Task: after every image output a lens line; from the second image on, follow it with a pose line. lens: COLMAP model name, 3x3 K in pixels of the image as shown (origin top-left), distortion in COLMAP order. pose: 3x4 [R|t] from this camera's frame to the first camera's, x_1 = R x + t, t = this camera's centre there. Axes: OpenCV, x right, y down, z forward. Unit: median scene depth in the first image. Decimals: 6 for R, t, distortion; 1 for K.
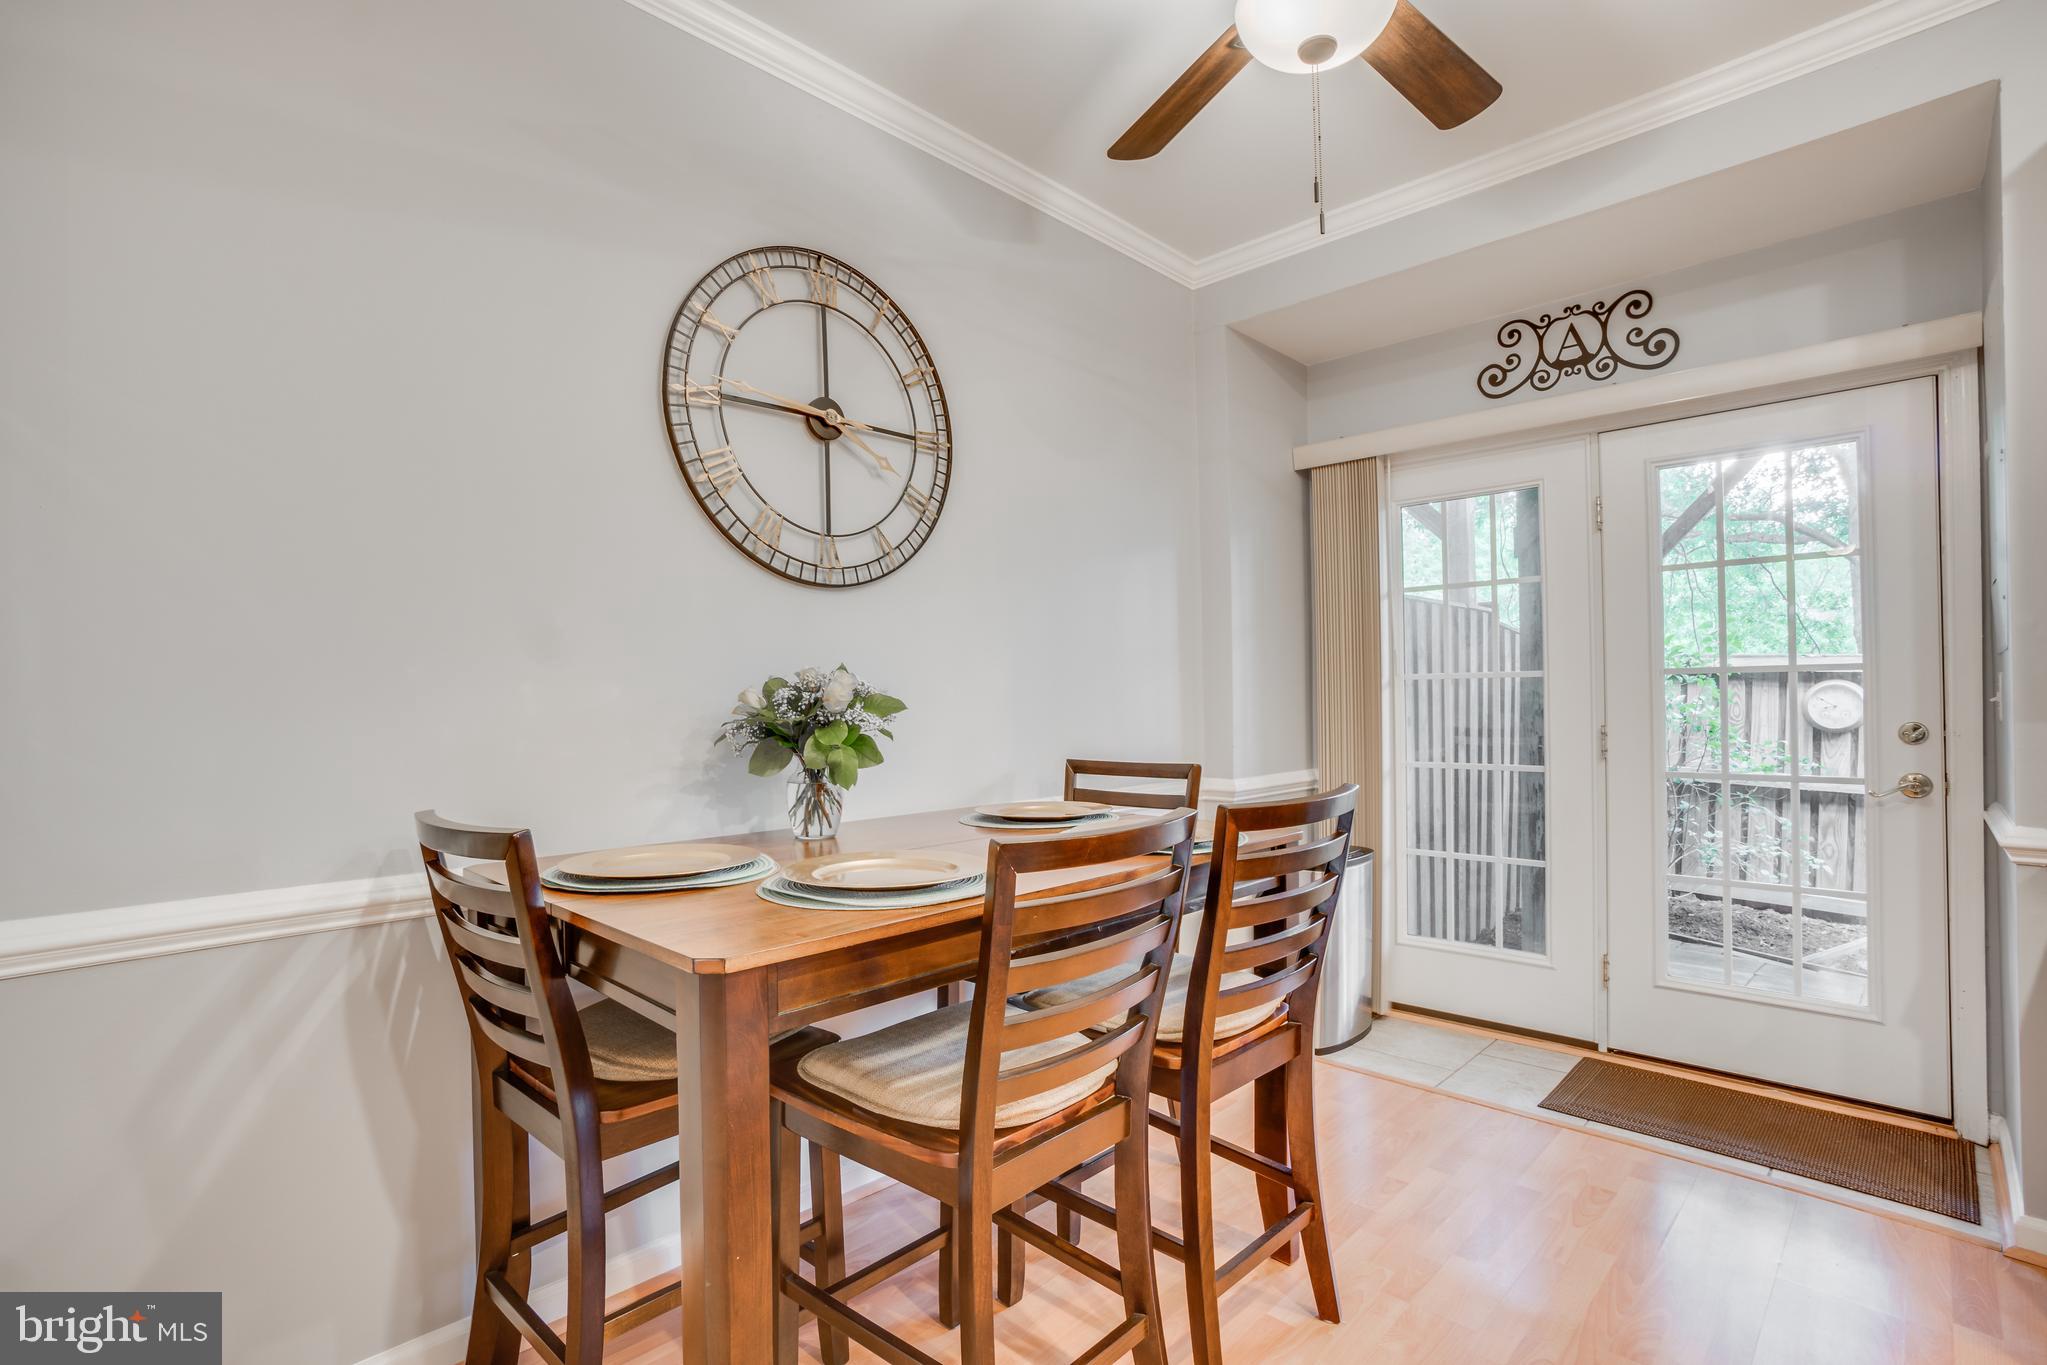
lens RADIAL K [[971.9, 0, 1014.1], [0, 971.9, 690.3], [0, 0, 1]] dist [-0.031210, 0.008528]
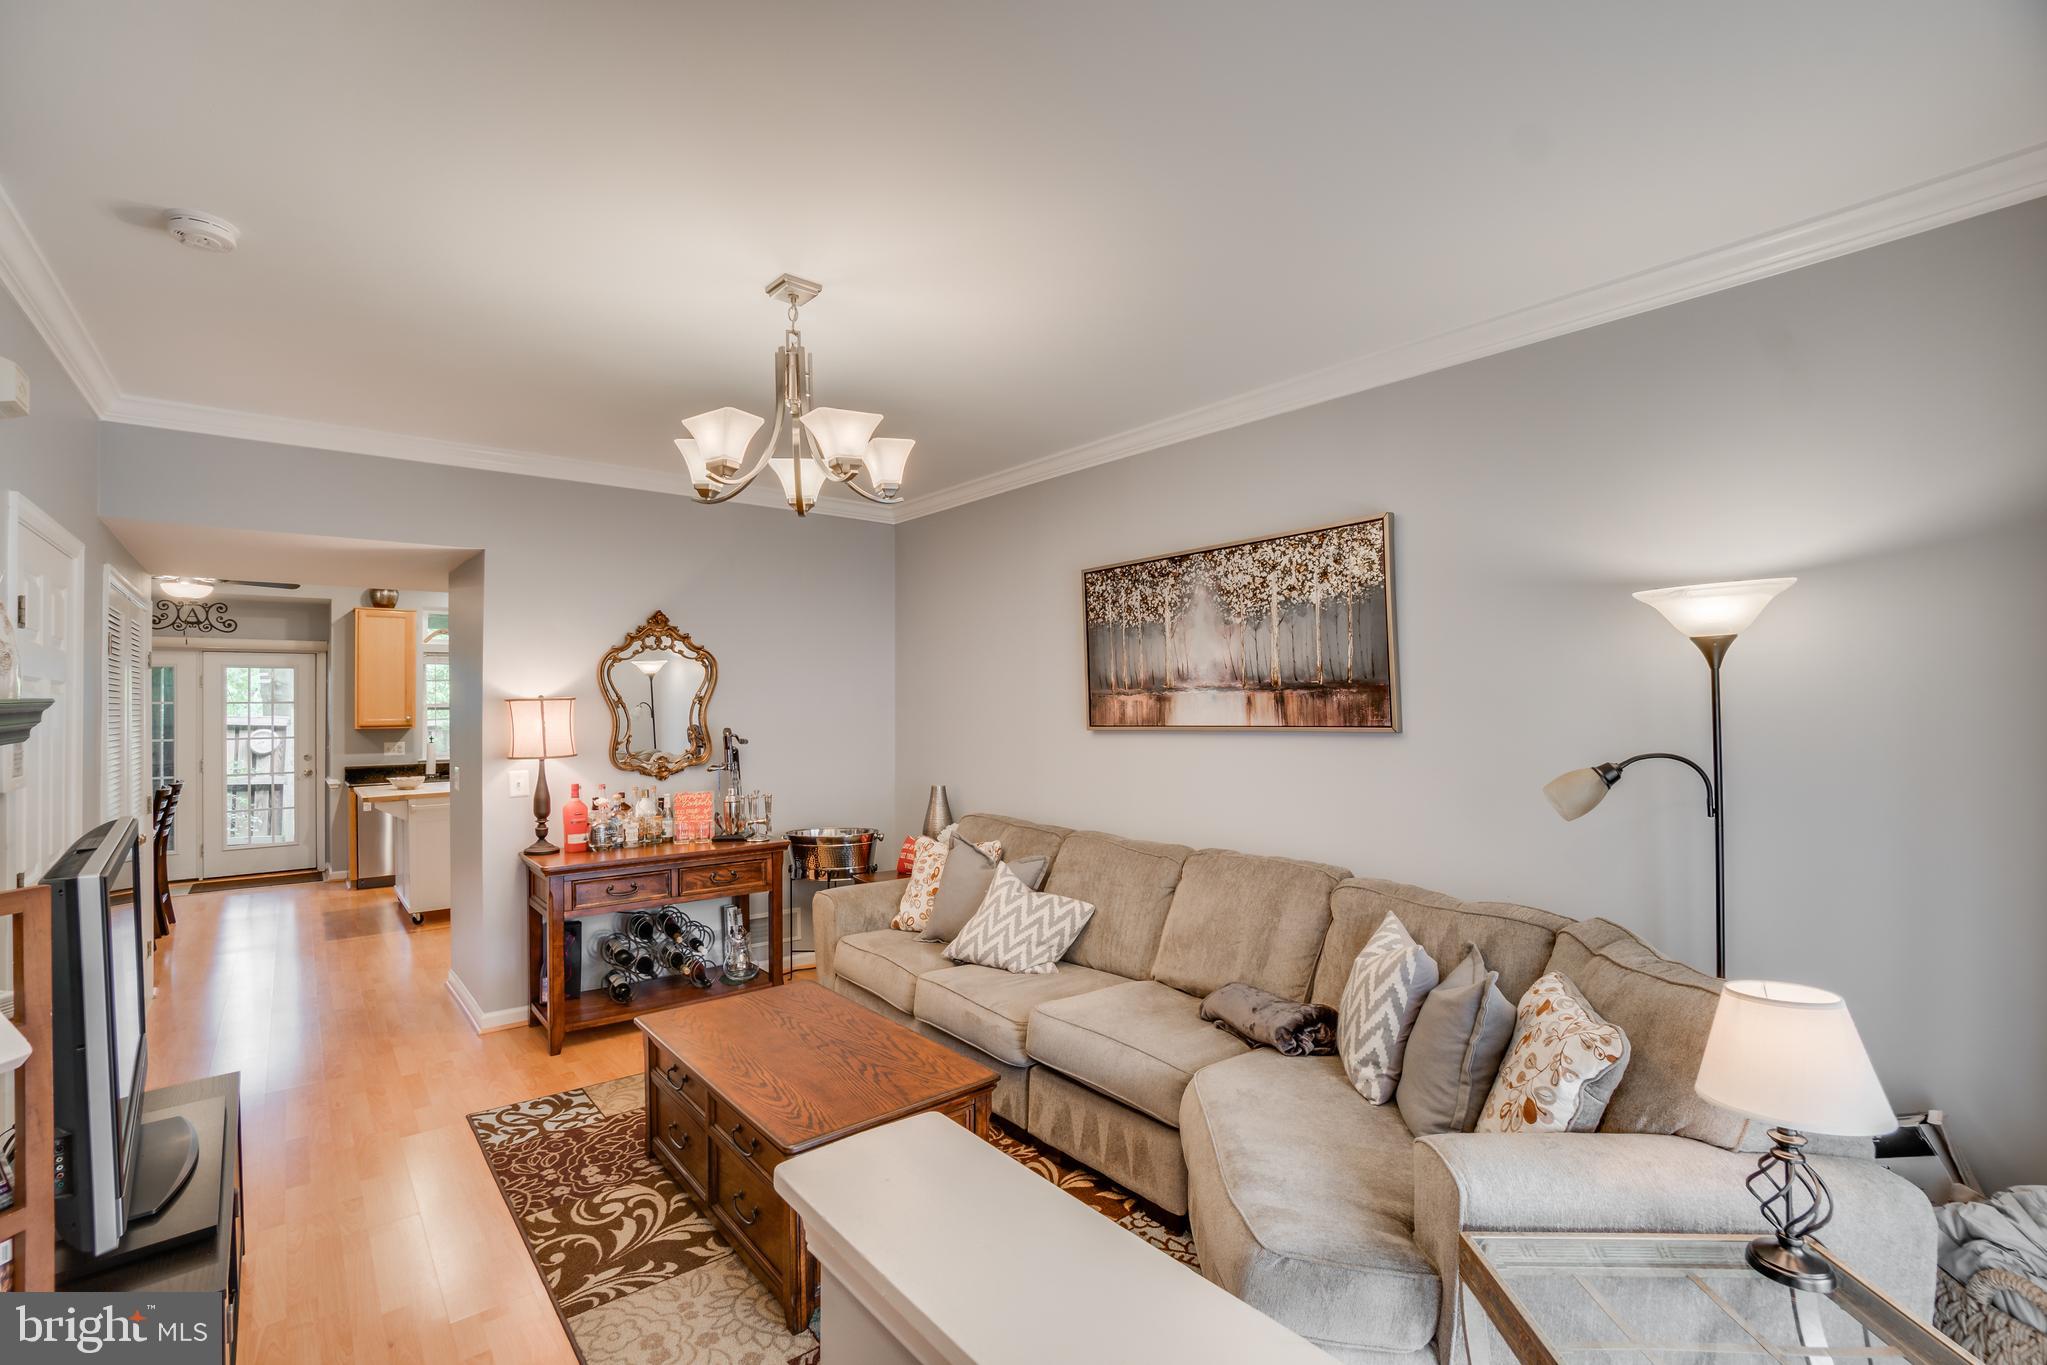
lens RADIAL K [[916.0, 0, 1006.6], [0, 916.0, 690.8], [0, 0, 1]] dist [-0.030685, 0.003568]
pose [[0.133730, 0.021315, 0.990789, -2.138376], [-0.002773, 0.999773, -0.021134, -0.147224], [-0.991014, 0.000079, 0.133758, -2.132941]]
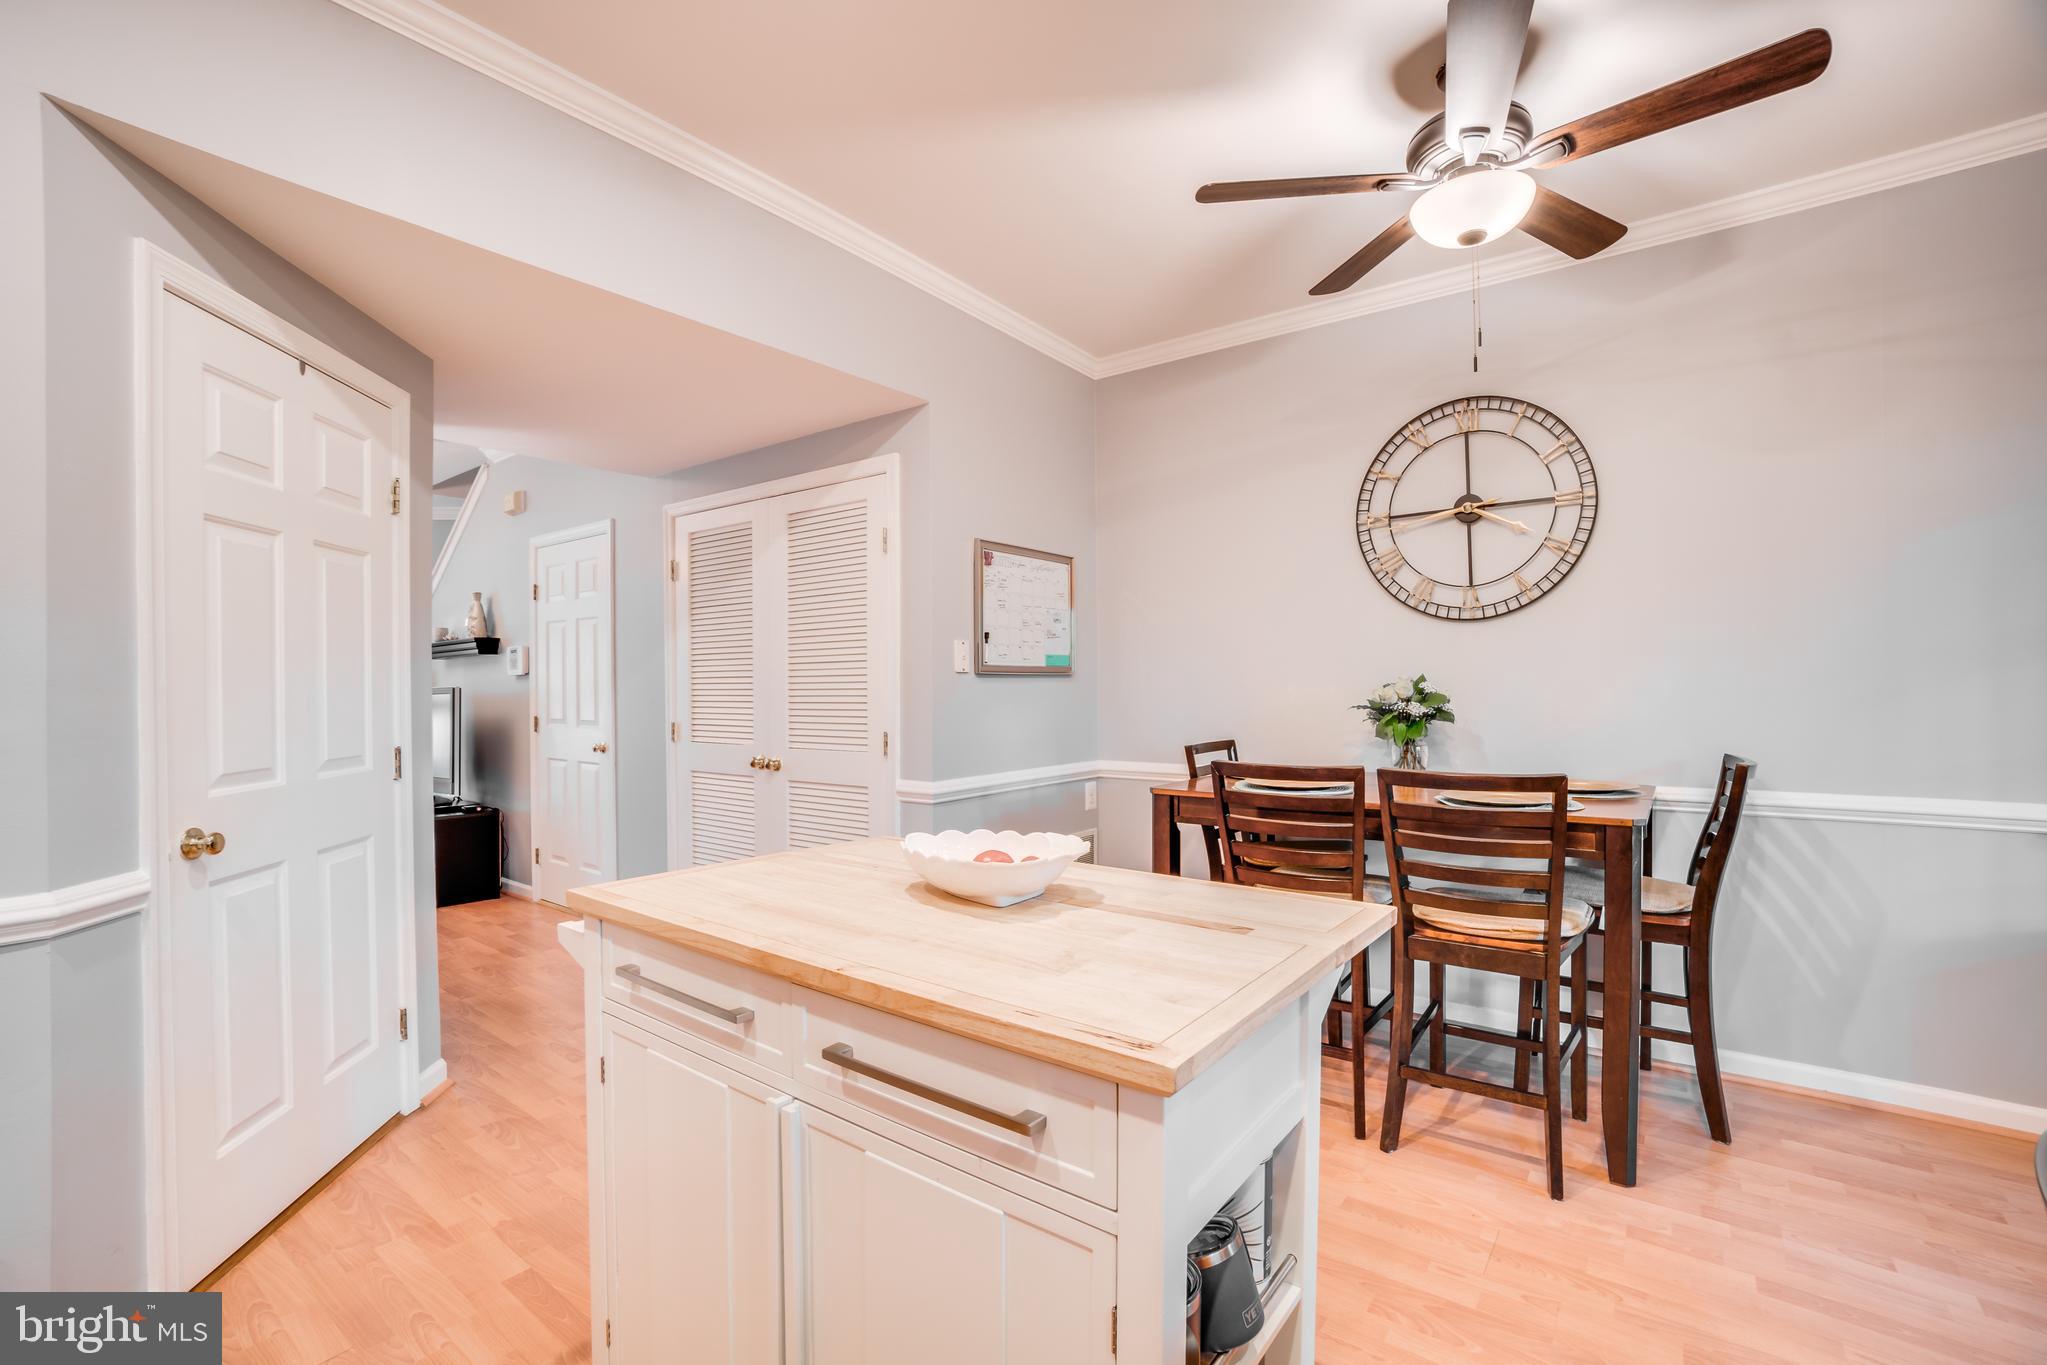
lens RADIAL K [[916.0, 0, 1011.4], [0, 916.0, 680.7], [0, 0, 1]] dist [-0.030685, 0.003568]
pose [[0.105567, 0.006893, -0.994388, 1.108468], [0.007078, 0.999945, 0.007683, -0.029481], [0.994387, -0.007849, 0.105513, 0.144689]]
